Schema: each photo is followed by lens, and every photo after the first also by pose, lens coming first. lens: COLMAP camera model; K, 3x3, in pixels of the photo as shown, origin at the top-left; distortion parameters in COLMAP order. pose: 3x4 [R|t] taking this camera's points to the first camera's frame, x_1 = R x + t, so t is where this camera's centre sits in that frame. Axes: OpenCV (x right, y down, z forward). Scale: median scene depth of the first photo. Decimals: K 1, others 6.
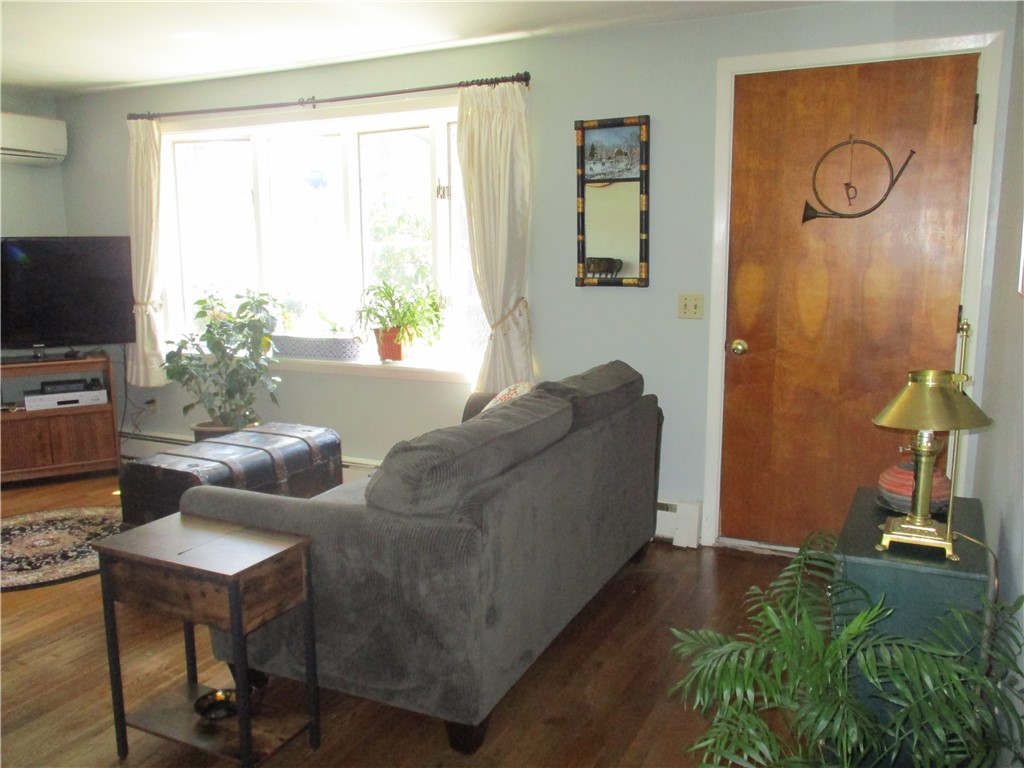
lens RADIAL K [[859.8, 0, 517.5], [0, 859.8, 388.2], [0, 0, 1]] dist [-0.017145, 0.004705]
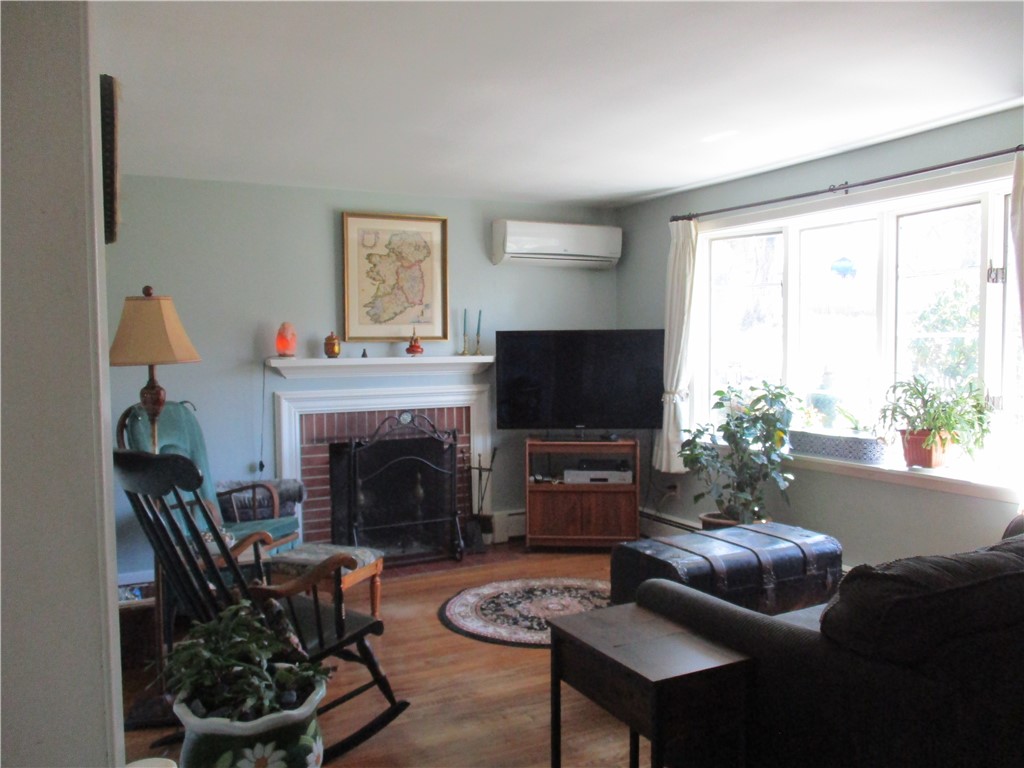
lens RADIAL K [[859.8, 0, 517.5], [0, 859.8, 388.2], [0, 0, 1]] dist [-0.017145, 0.004705]
pose [[0.801958, 0.031903, -0.596528, 0.042441], [-0.096274, 0.992422, -0.076353, -0.006321], [0.589572, 0.118662, 0.798952, 0.054941]]
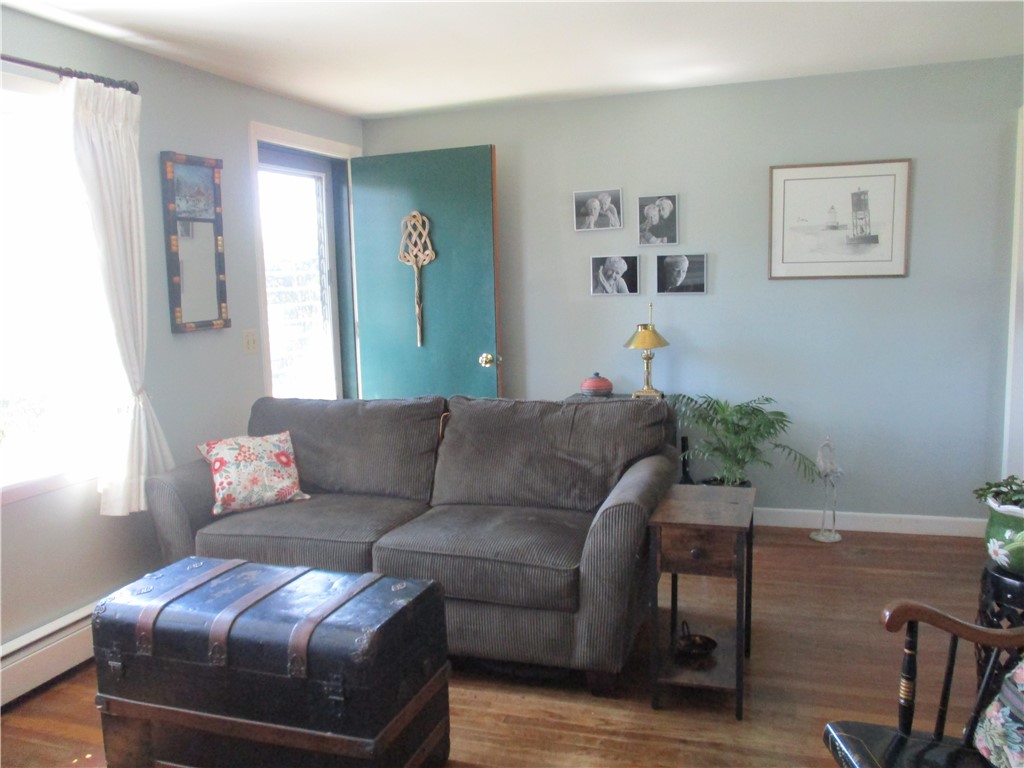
lens RADIAL K [[859.8, 0, 517.5], [0, 859.8, 388.2], [0, 0, 1]] dist [-0.017145, 0.004705]
pose [[-0.125140, -0.121471, 0.984675, -0.847258], [0.189921, 0.971190, 0.143944, -0.122807], [-0.973792, 0.205024, -0.098464, 0.743630]]
